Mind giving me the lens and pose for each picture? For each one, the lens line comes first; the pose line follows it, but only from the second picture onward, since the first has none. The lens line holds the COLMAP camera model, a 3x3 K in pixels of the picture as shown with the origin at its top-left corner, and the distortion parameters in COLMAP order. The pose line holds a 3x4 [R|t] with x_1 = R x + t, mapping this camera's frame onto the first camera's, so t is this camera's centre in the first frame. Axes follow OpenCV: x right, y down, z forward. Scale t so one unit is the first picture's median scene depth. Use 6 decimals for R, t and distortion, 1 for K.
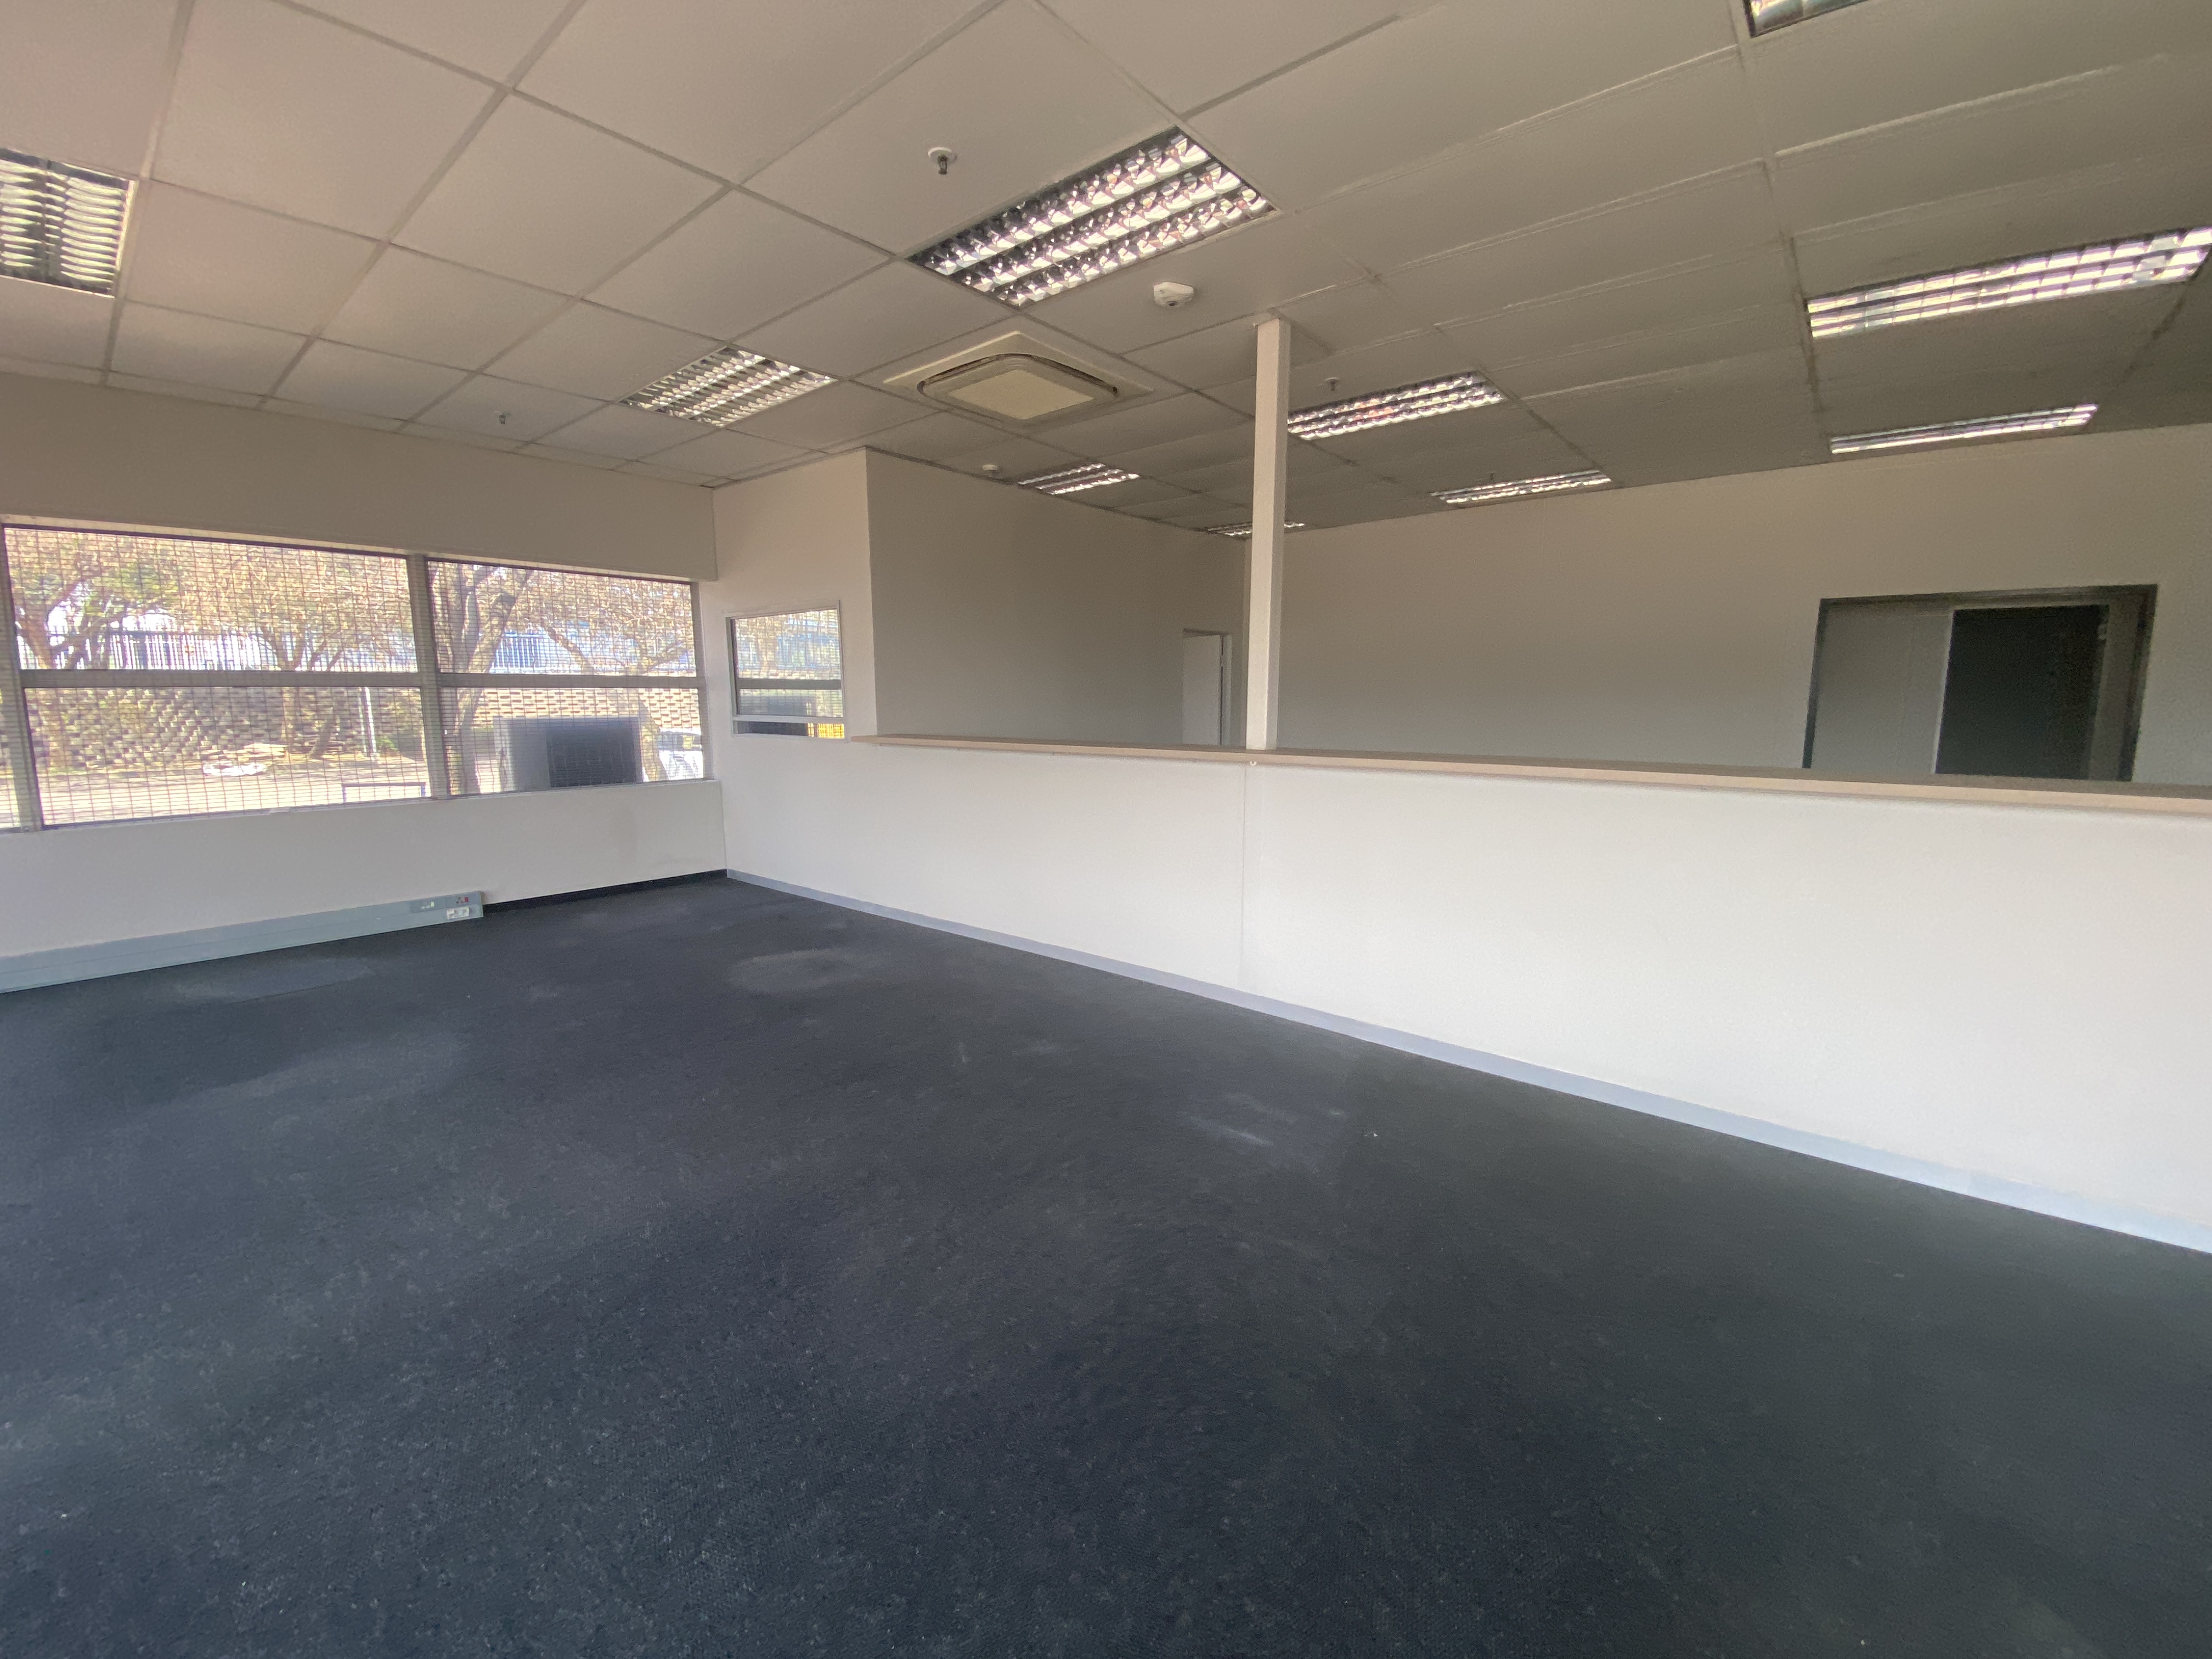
lens RADIAL K [[893.0, 0, 1106.0], [0, 893.0, 829.5], [0, 0, 1]] dist [0.014821, -0.017789]
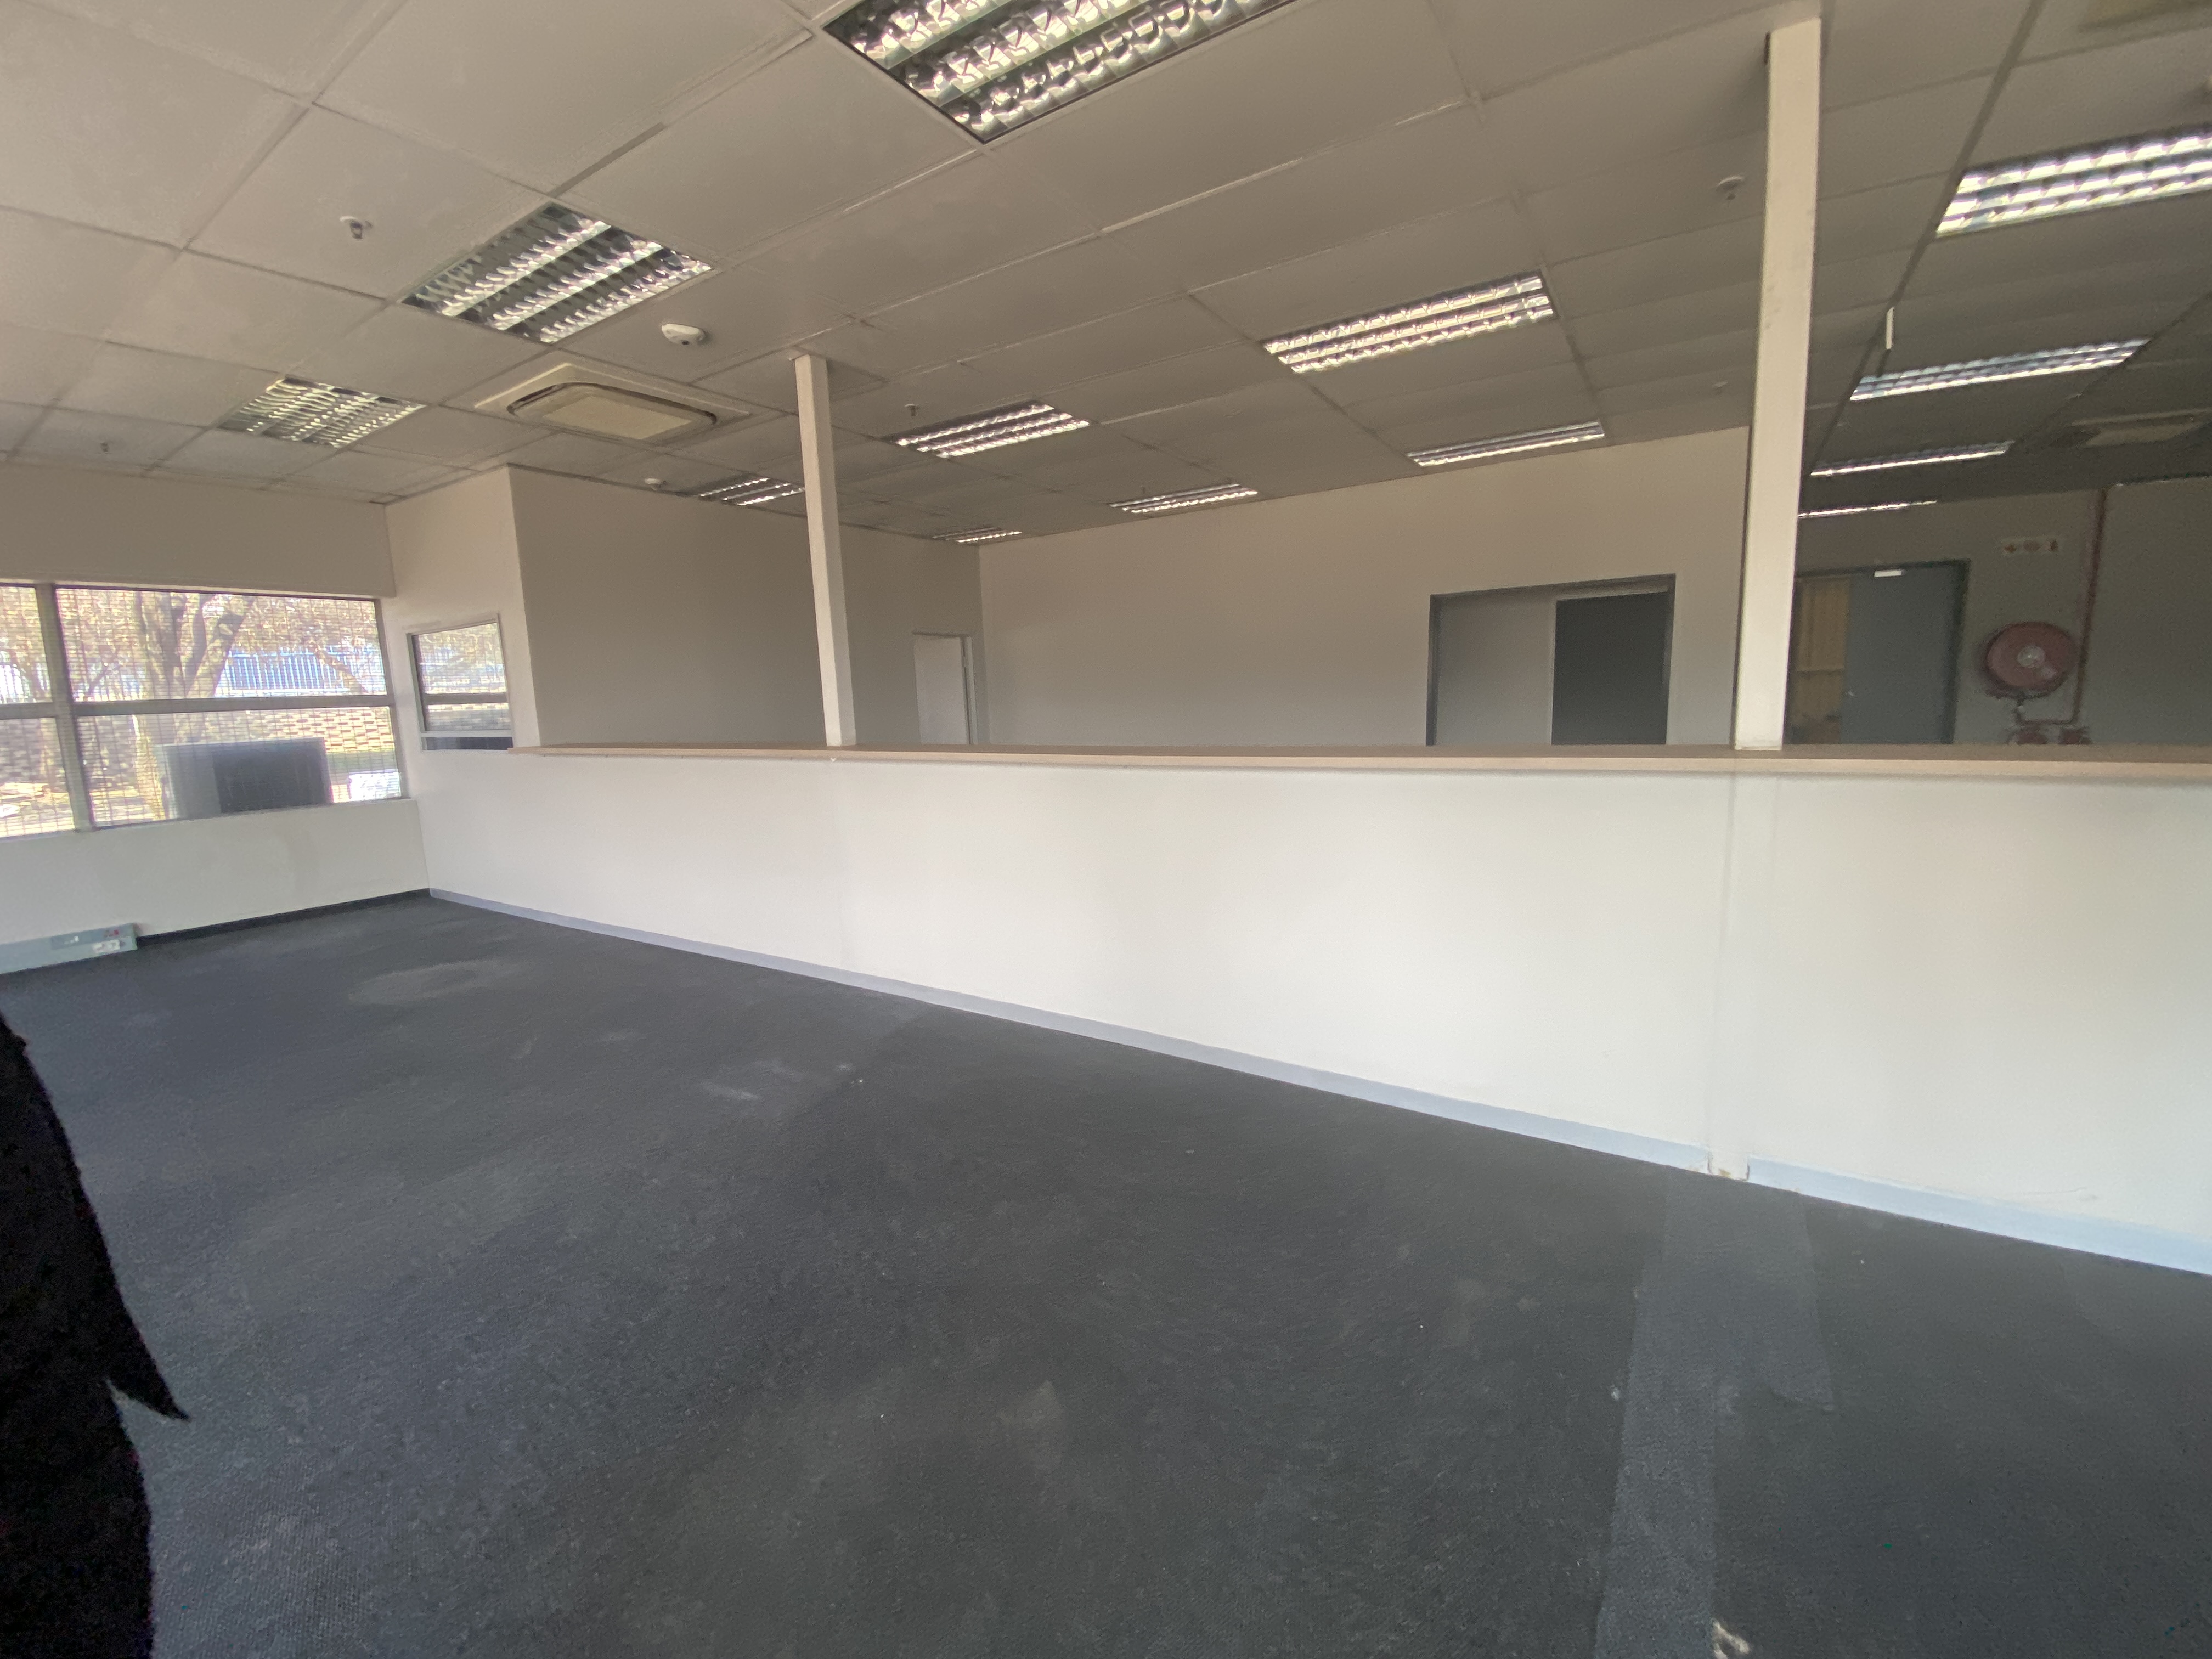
lens RADIAL K [[893.0, 0, 1106.0], [0, 893.0, 829.5], [0, 0, 1]] dist [0.014821, -0.017789]
pose [[0.991632, -0.048931, 0.119467, 0.241079], [0.048987, 0.998796, 0.002469, 0.016623], [-0.119444, 0.003404, 0.992835, -0.082553]]
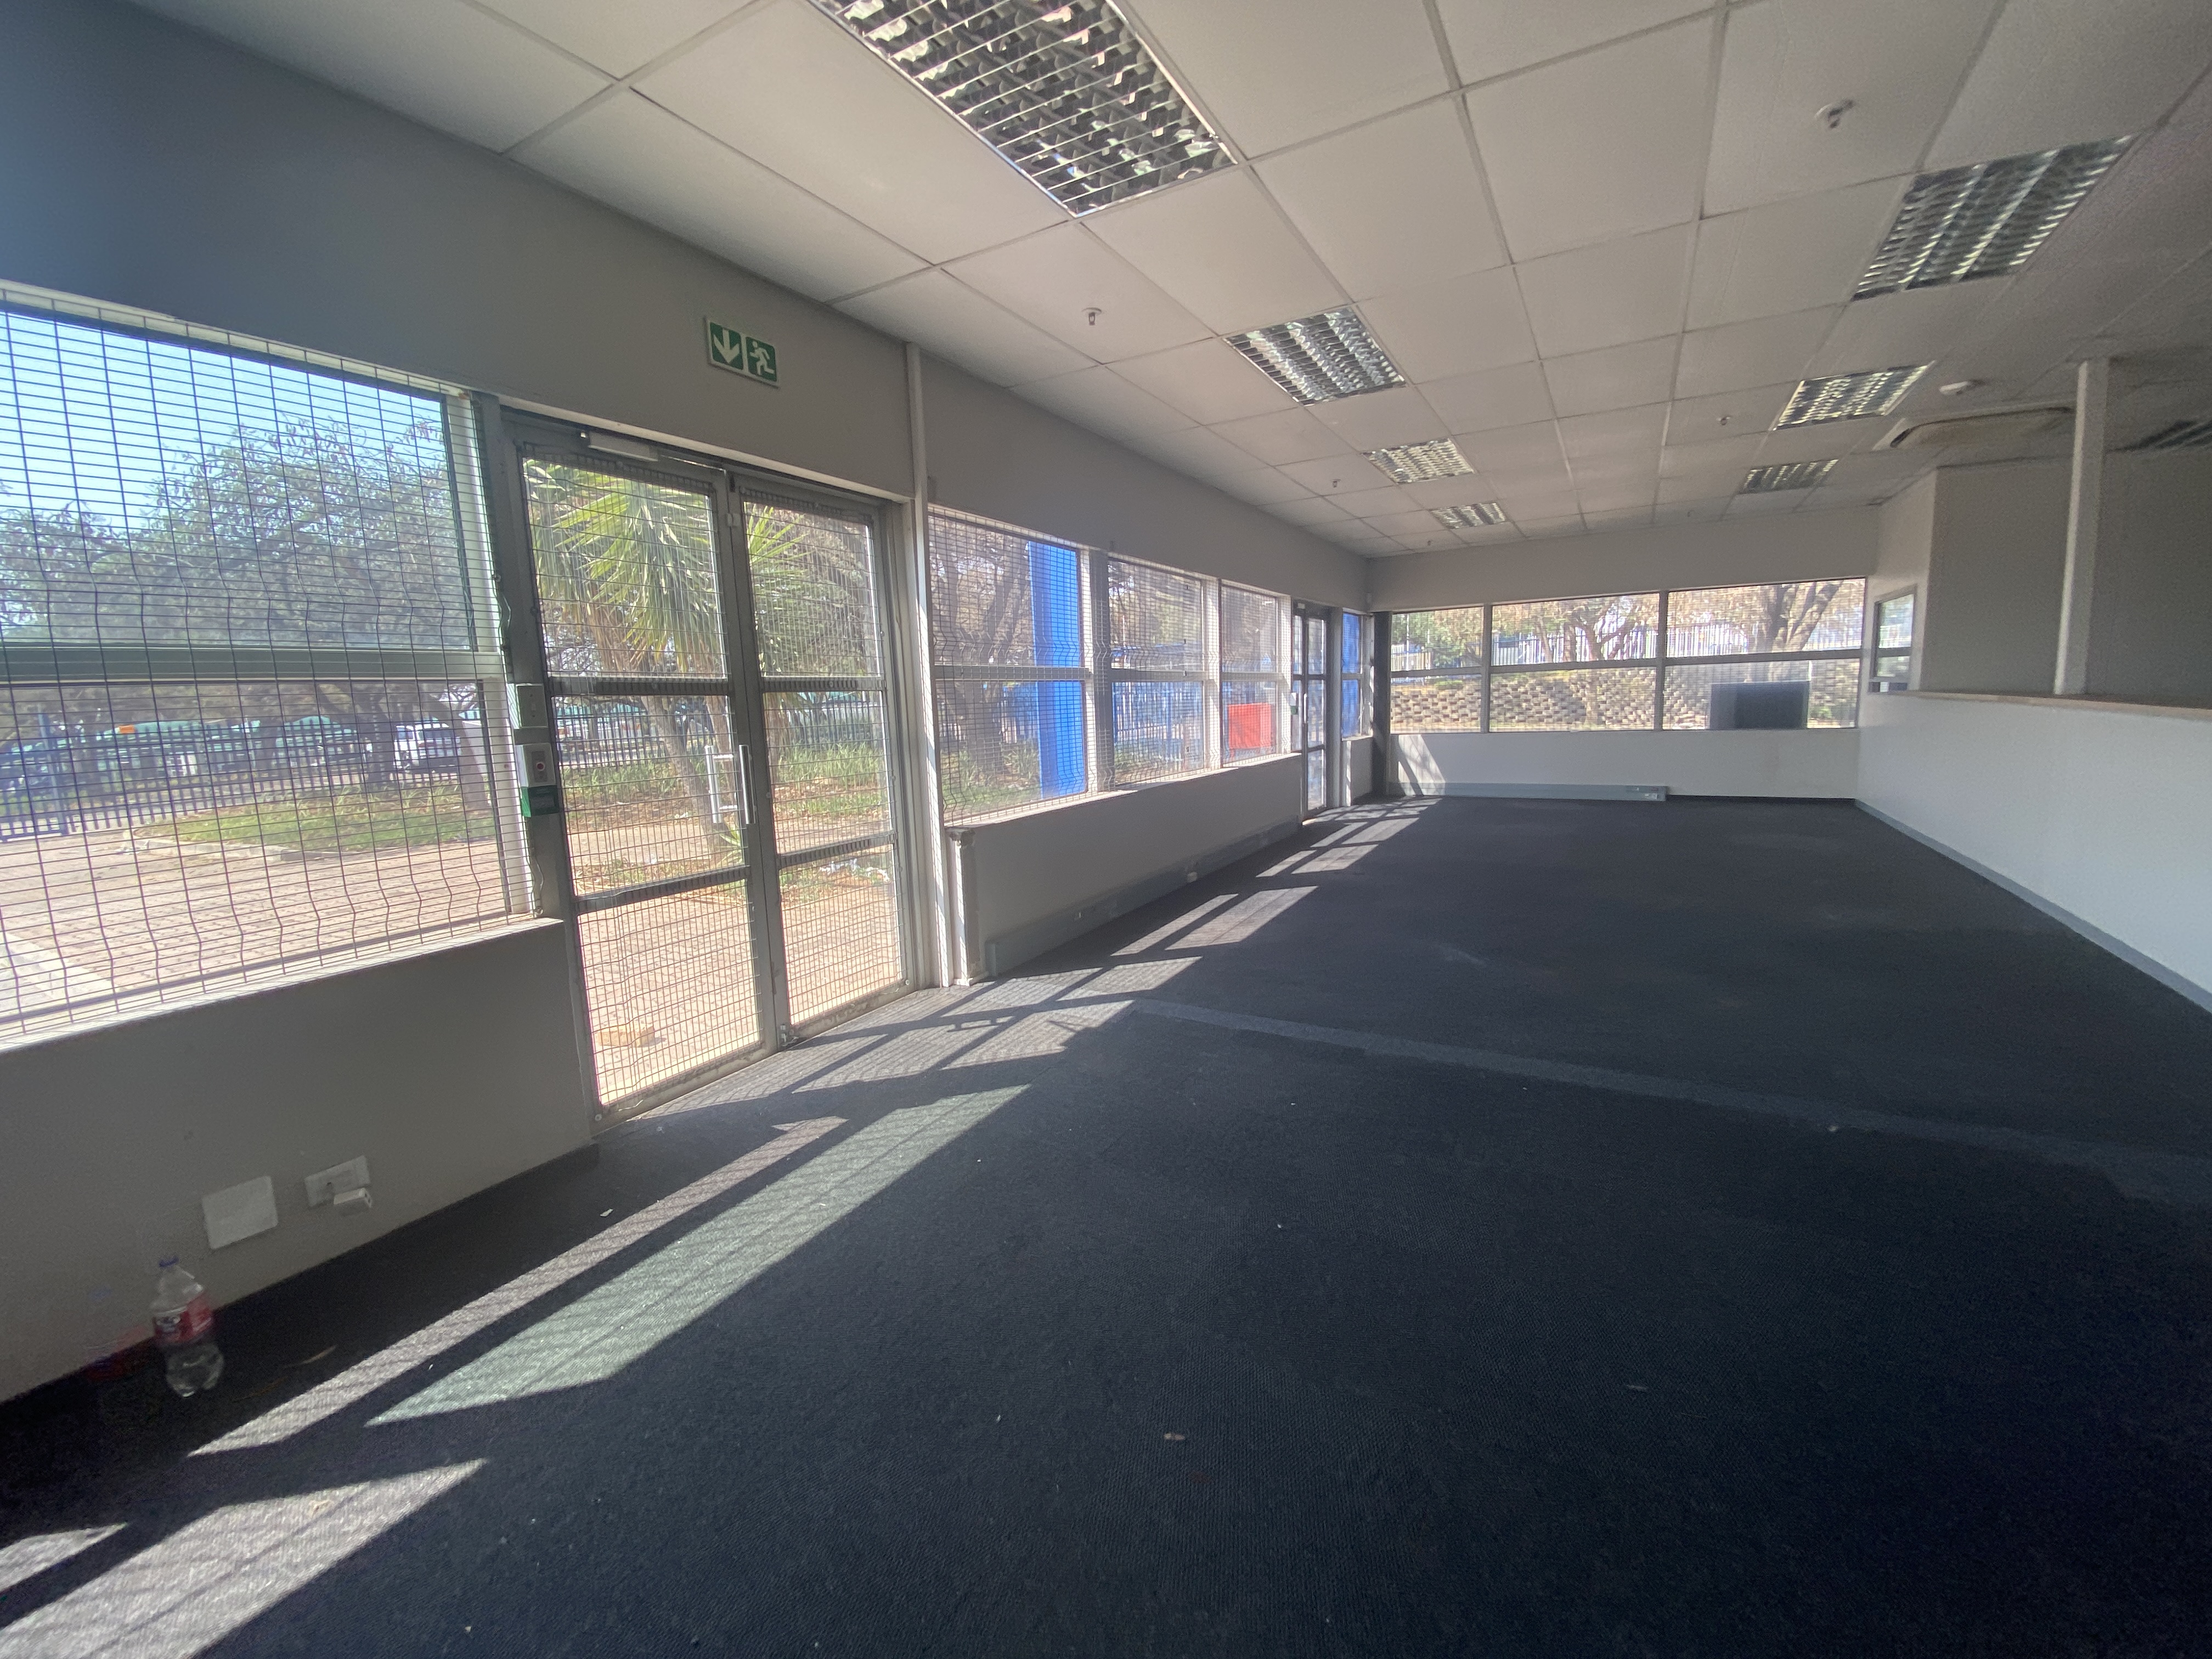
lens RADIAL K [[893.0, 0, 1106.0], [0, 893.0, 829.5], [0, 0, 1]] dist [0.014821, -0.017789]
pose [[0.171957, 0.140127, -0.975087, 0.780644], [-0.113326, 0.986074, 0.121721, 0.063966], [0.978564, 0.089572, 0.185442, -0.343156]]
